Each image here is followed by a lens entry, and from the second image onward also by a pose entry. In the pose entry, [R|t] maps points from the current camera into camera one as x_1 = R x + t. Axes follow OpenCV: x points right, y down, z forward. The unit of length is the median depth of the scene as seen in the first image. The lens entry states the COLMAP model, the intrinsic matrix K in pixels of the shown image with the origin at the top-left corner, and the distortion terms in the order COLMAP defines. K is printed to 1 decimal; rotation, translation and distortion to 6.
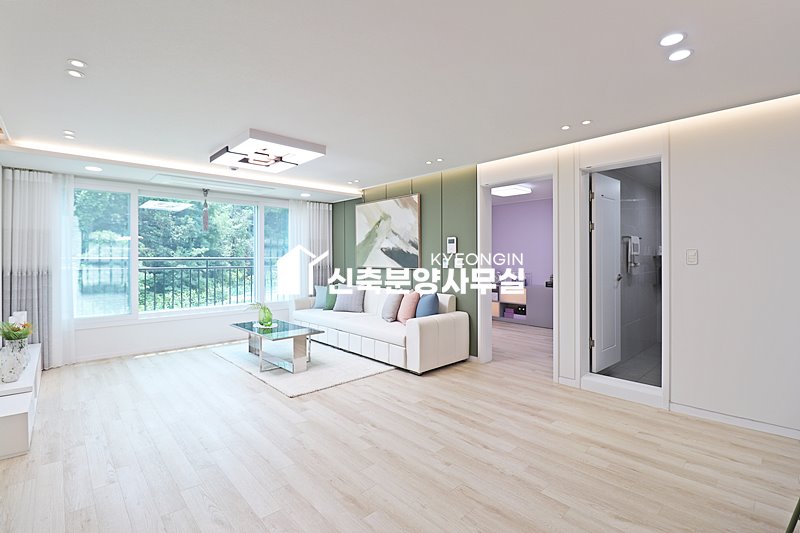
lens RADIAL K [[370.7, 0, 401.8], [0, 370.7, 257.9], [0, 0, 1]] dist [-0.001502, -0.011618]
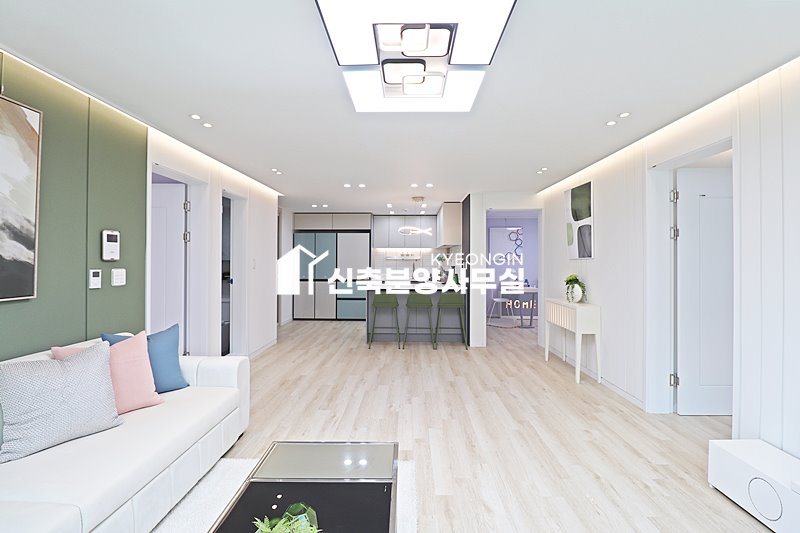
lens RADIAL K [[370.7, 0, 401.8], [0, 370.7, 257.9], [0, 0, 1]] dist [-0.001502, -0.011618]
pose [[-0.714930, 0.006043, 0.699170, -0.927716], [0.001375, 0.999973, -0.007237, -0.017540], [-0.699194, -0.004212, -0.714919, 1.806512]]
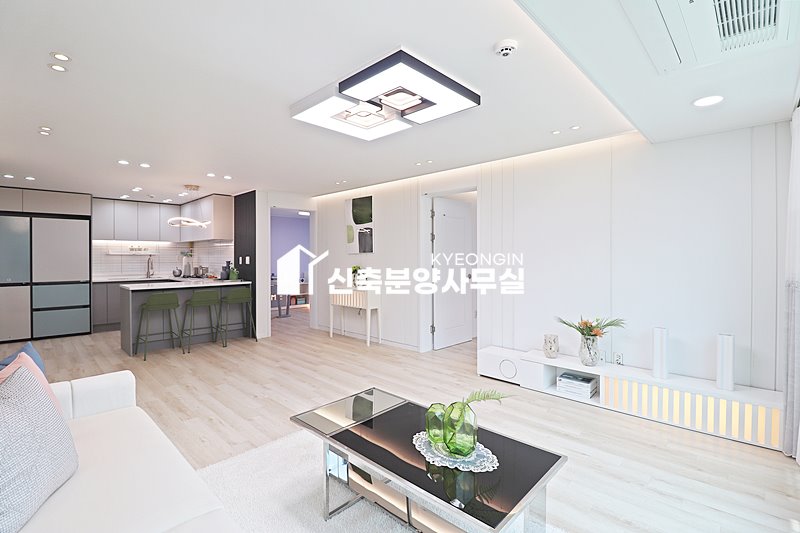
lens RADIAL K [[370.7, 0, 401.8], [0, 370.7, 257.9], [0, 0, 1]] dist [-0.001502, -0.011618]
pose [[-0.998560, 0.005290, -0.053377, -0.490099], [0.005028, 0.999975, 0.005045, -0.009166], [0.053402, 0.004769, -0.998562, 2.217258]]
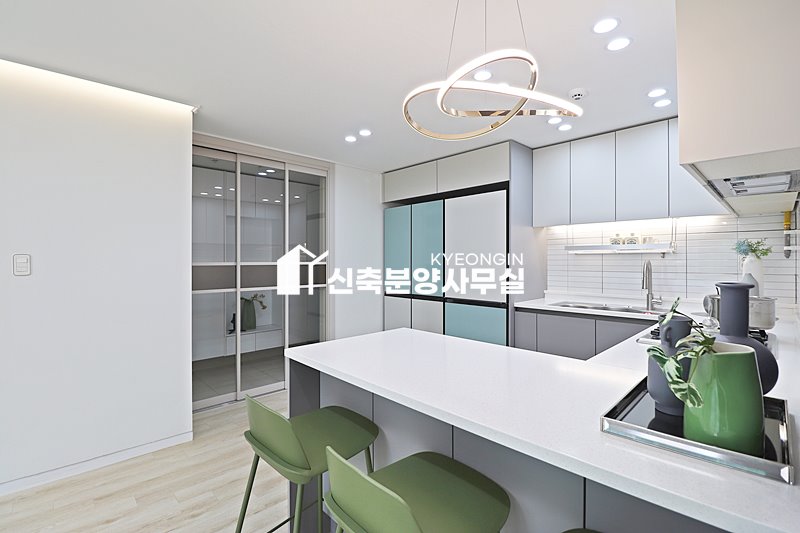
lens RADIAL K [[370.7, 0, 401.8], [0, 370.7, 257.9], [0, 0, 1]] dist [-0.001502, -0.011618]
pose [[-0.017631, 0.009094, 0.999803, 0.079052], [0.005359, 0.999945, -0.009001, -0.006944], [-0.999830, 0.005199, -0.017679, 0.296625]]
